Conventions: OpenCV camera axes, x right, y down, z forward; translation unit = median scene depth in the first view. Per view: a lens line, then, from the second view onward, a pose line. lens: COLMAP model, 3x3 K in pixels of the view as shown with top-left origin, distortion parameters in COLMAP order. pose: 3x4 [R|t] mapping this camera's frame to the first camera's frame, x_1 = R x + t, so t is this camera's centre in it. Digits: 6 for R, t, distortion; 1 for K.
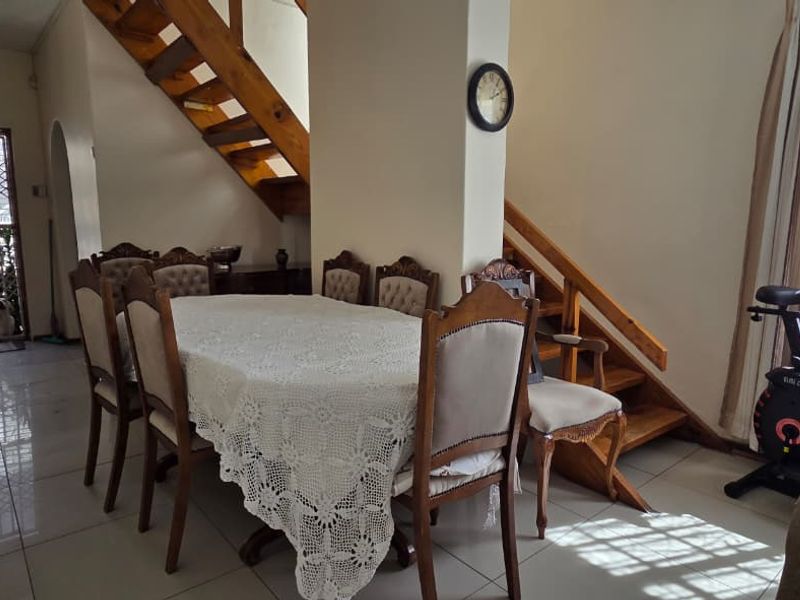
lens RADIAL K [[529.7, 0, 400.0], [0, 529.7, 300.0], [0, 0, 1]] dist [-0.000746, 0.001384]
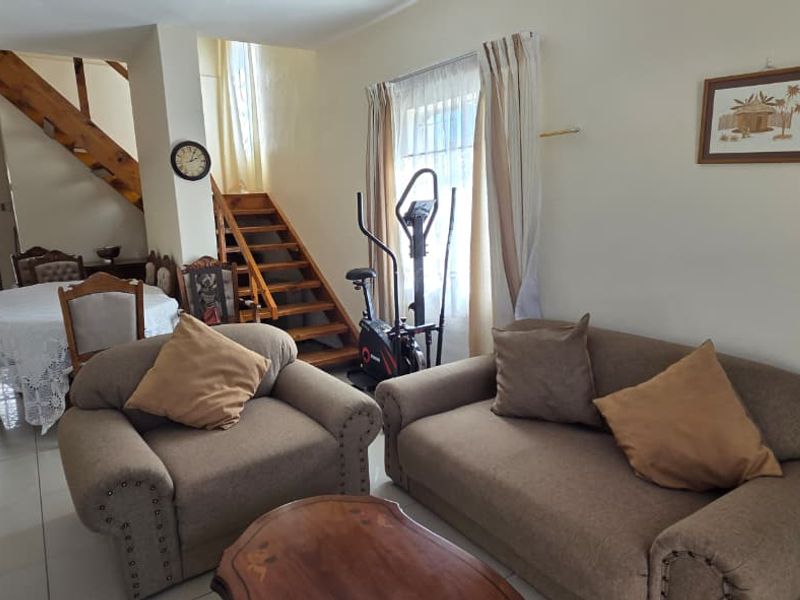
lens RADIAL K [[523.4, 0, 400.0], [0, 523.4, 300.0], [0, 0, 1]] dist [-0.000167, 0.001212]
pose [[0.997128, -0.015611, -0.074105, 0.730146], [0.018345, 0.999170, 0.036365, 0.009427], [0.073476, -0.037620, 0.996587, -0.482574]]
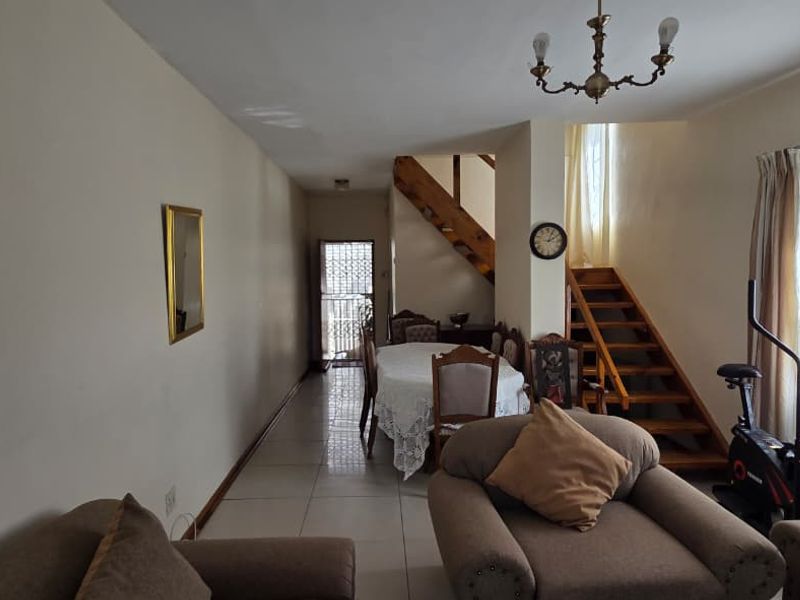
lens RADIAL K [[529.7, 0, 400.0], [0, 529.7, 300.0], [0, 0, 1]] dist [-0.000746, 0.001384]
pose [[0.791606, 0.020891, -0.610674, 0.658032], [-0.076249, 0.994981, -0.064802, -0.028403], [0.606255, 0.097861, 0.789226, -0.505153]]
